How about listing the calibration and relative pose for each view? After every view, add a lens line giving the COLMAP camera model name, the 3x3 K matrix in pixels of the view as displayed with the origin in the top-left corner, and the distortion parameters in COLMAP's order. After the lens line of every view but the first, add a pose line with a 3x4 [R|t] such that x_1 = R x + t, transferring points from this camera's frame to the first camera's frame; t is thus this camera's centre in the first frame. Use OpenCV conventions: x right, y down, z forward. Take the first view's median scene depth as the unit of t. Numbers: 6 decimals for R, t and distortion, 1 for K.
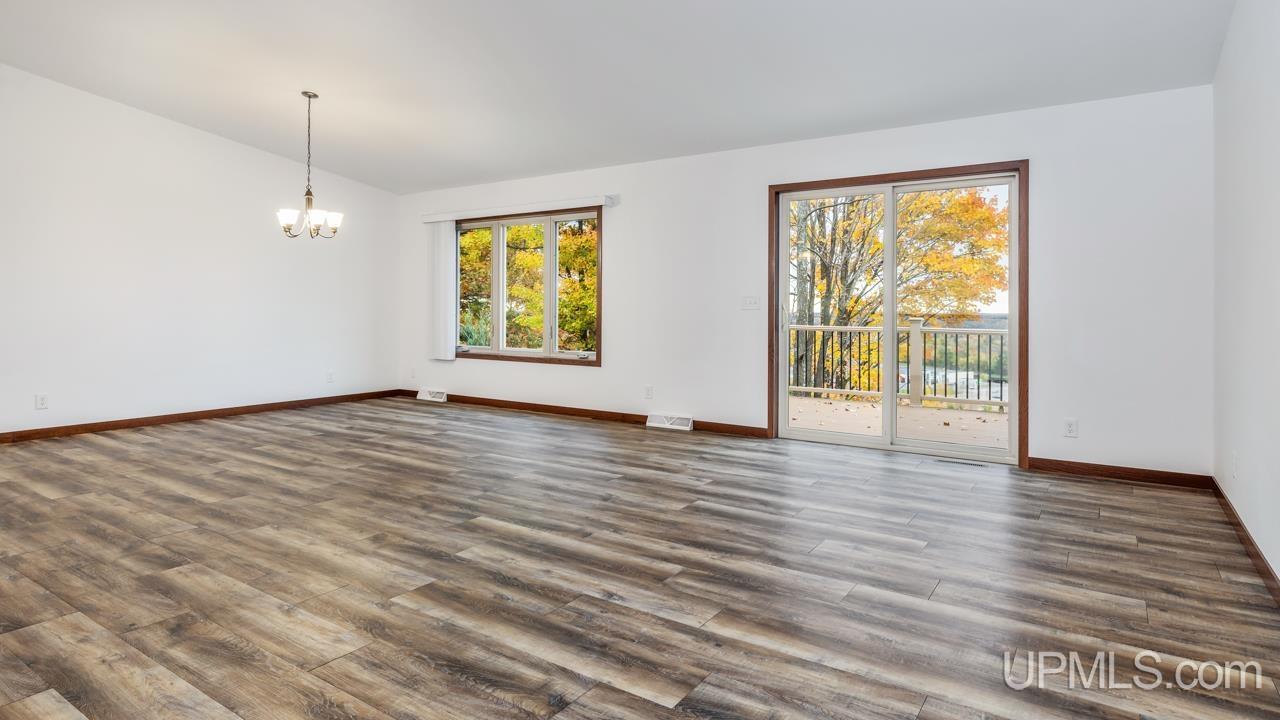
lens RADIAL K [[690.5, 0, 636.4], [0, 690.5, 315.1], [0, 0, 1]] dist [0.002446, 0.000403]
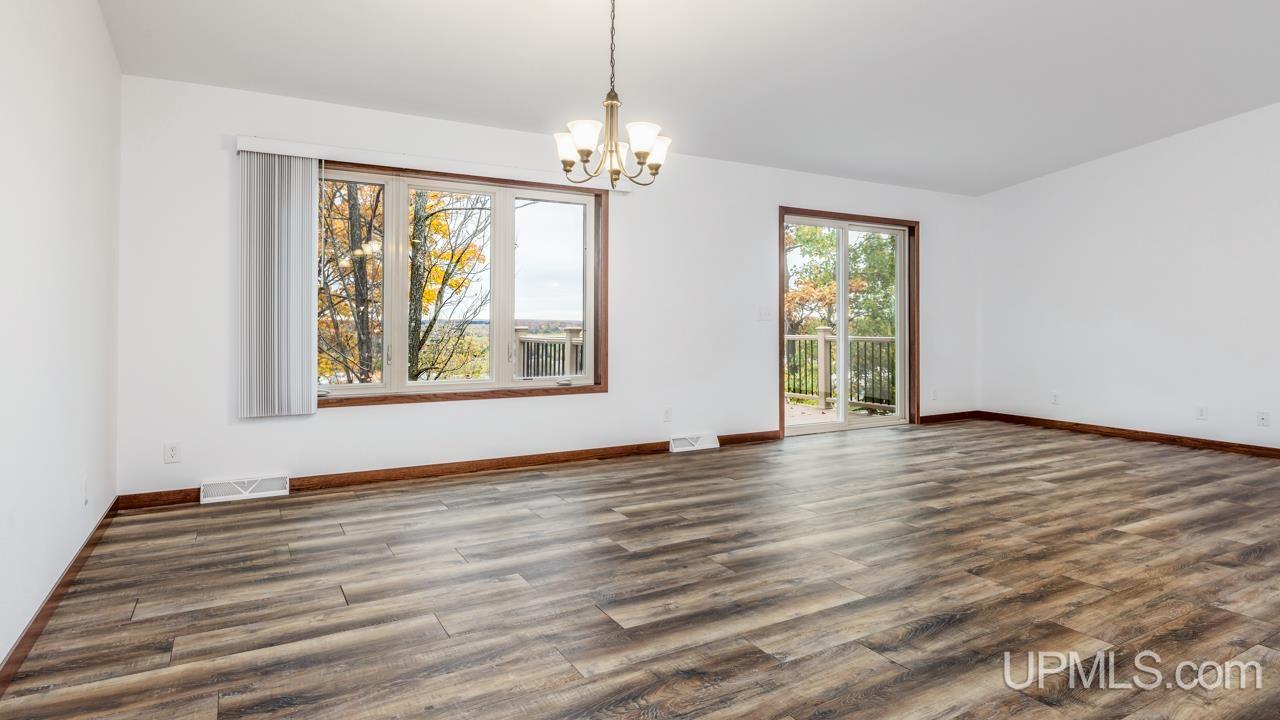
lens RADIAL K [[703.5, 0, 640.3], [0, 703.5, 338.7], [0, 0, 1]] dist [-0.000859, -0.000028]
pose [[0.429295, -0.015644, 0.903029, -0.797111], [0.016718, 0.999816, 0.009373, 0.006799], [-0.903009, 0.011073, 0.429478, 0.644412]]
